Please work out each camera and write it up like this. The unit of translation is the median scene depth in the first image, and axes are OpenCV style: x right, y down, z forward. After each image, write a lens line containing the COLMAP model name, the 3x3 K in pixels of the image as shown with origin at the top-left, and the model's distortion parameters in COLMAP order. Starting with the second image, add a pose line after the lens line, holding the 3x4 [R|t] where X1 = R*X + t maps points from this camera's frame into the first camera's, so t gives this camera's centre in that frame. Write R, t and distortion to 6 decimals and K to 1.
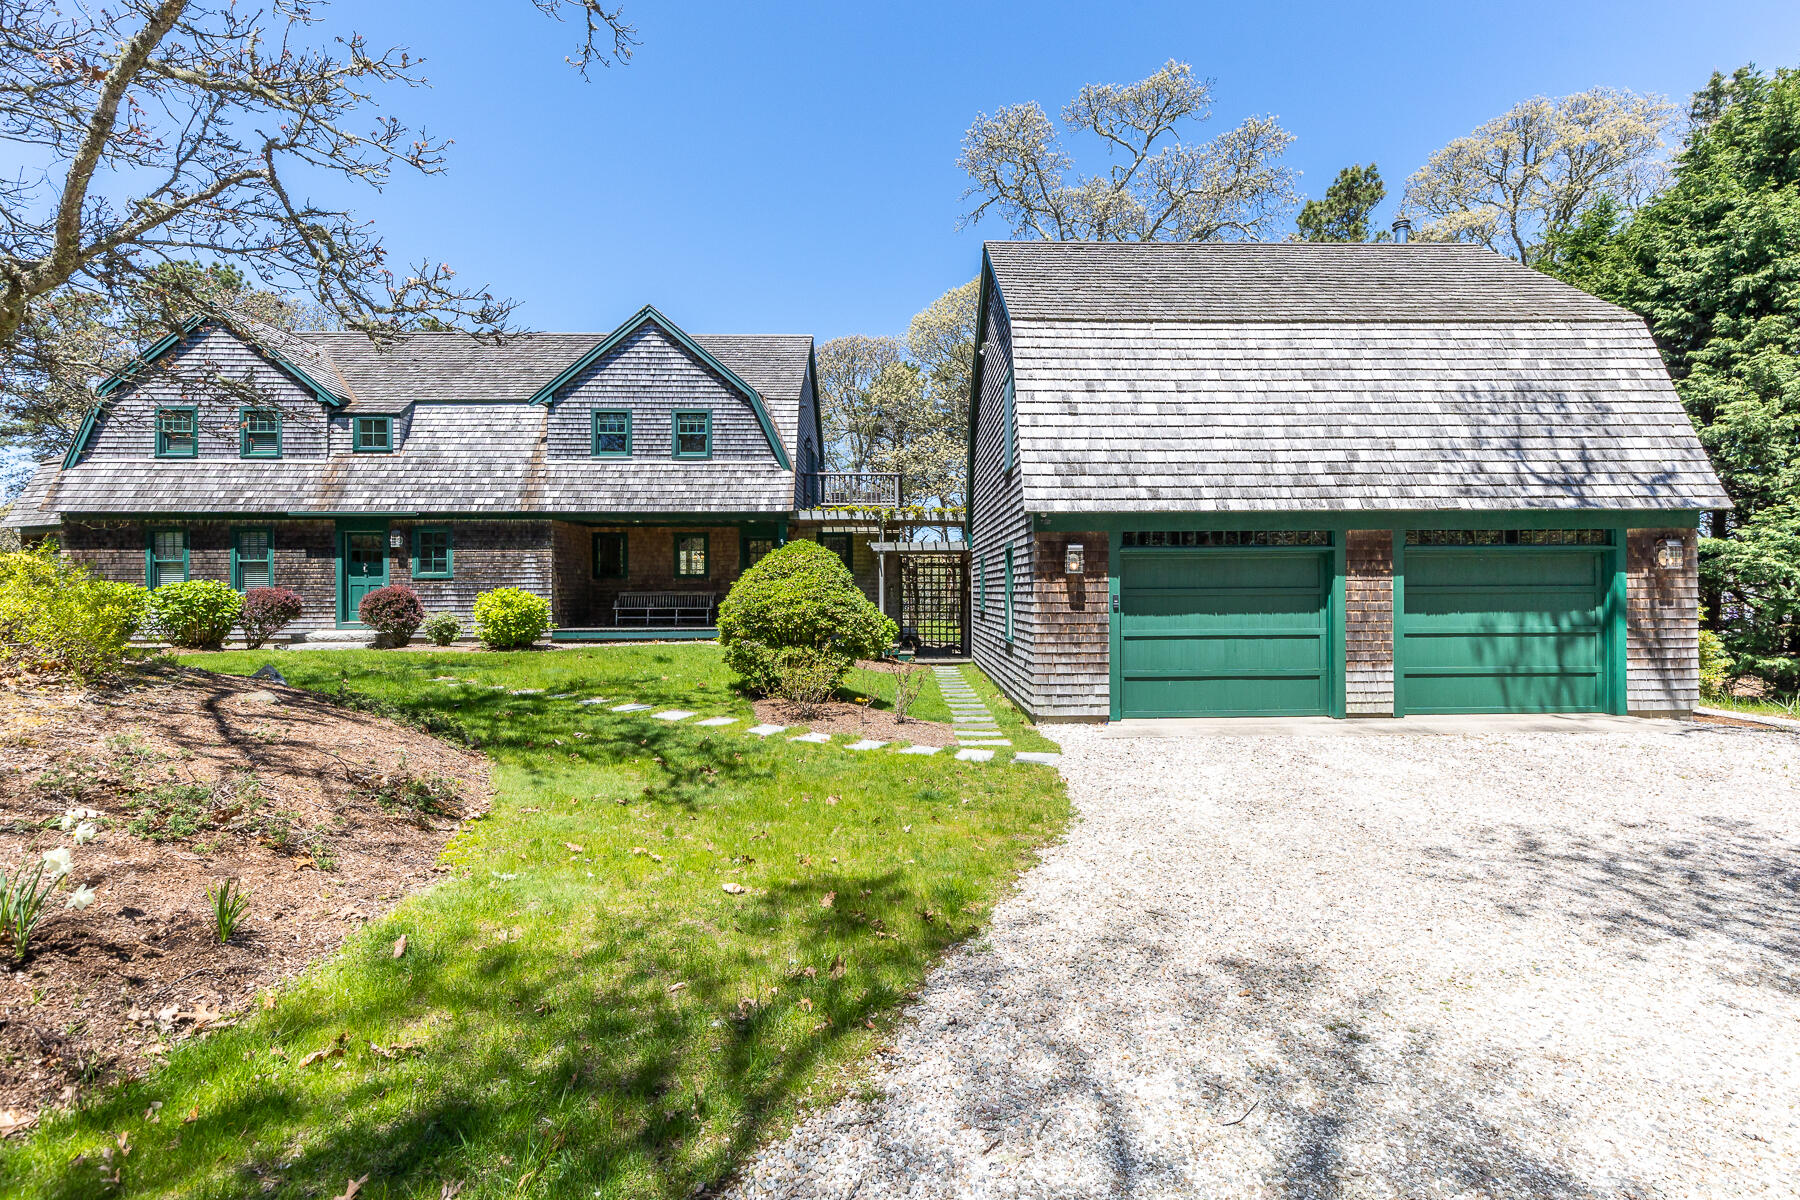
lens RADIAL K [[841.9, 0, 903.9], [0, 841.9, 592.2], [0, 0, 1]] dist [0.002982, 0.000312]
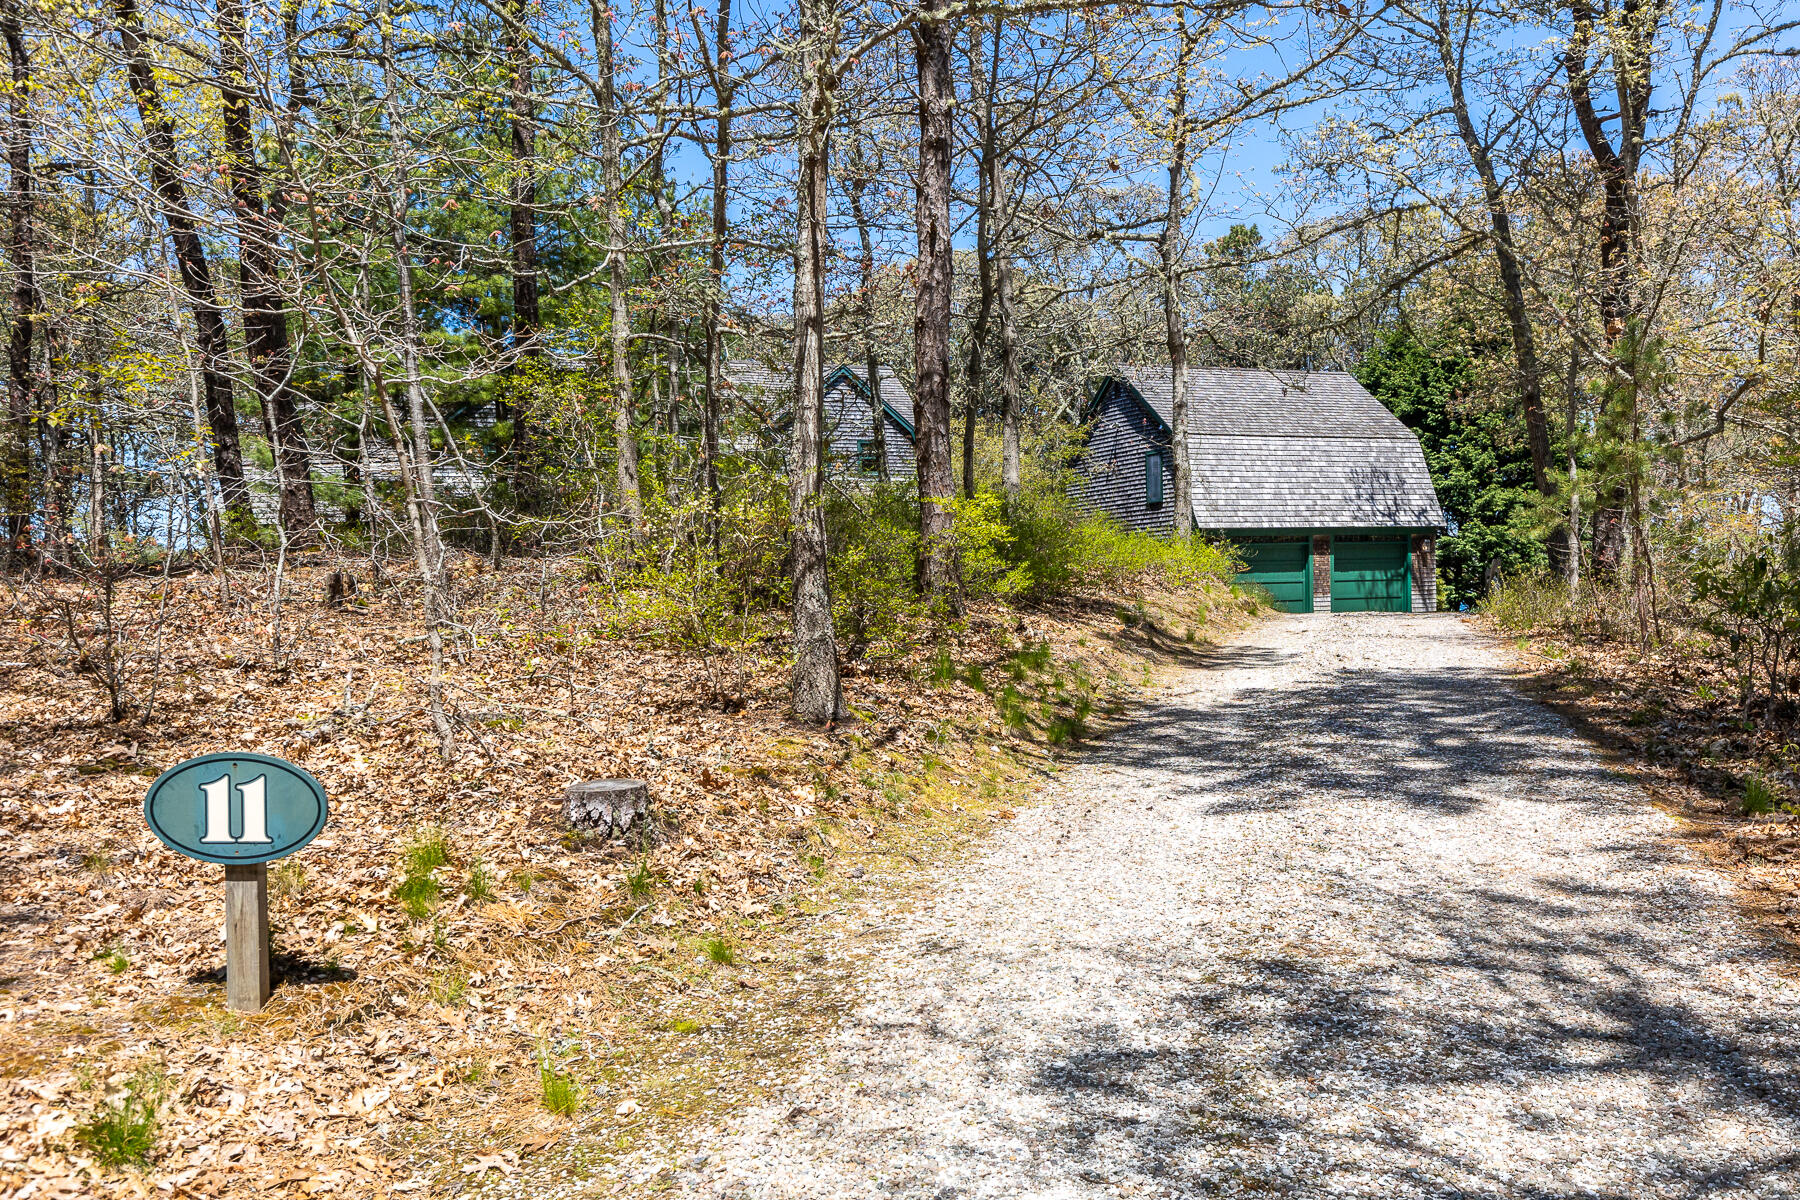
lens RADIAL K [[1546.3, 0, 898.6], [0, 1546.3, 598.6], [0, 0, 1]] dist [0.008153, 0.000925]
pose [[0.928361, -0.015010, 0.371377, -2.090691], [0.009217, 0.999807, 0.017368, 0.016106], [-0.371566, -0.012701, 0.928320, -2.496682]]
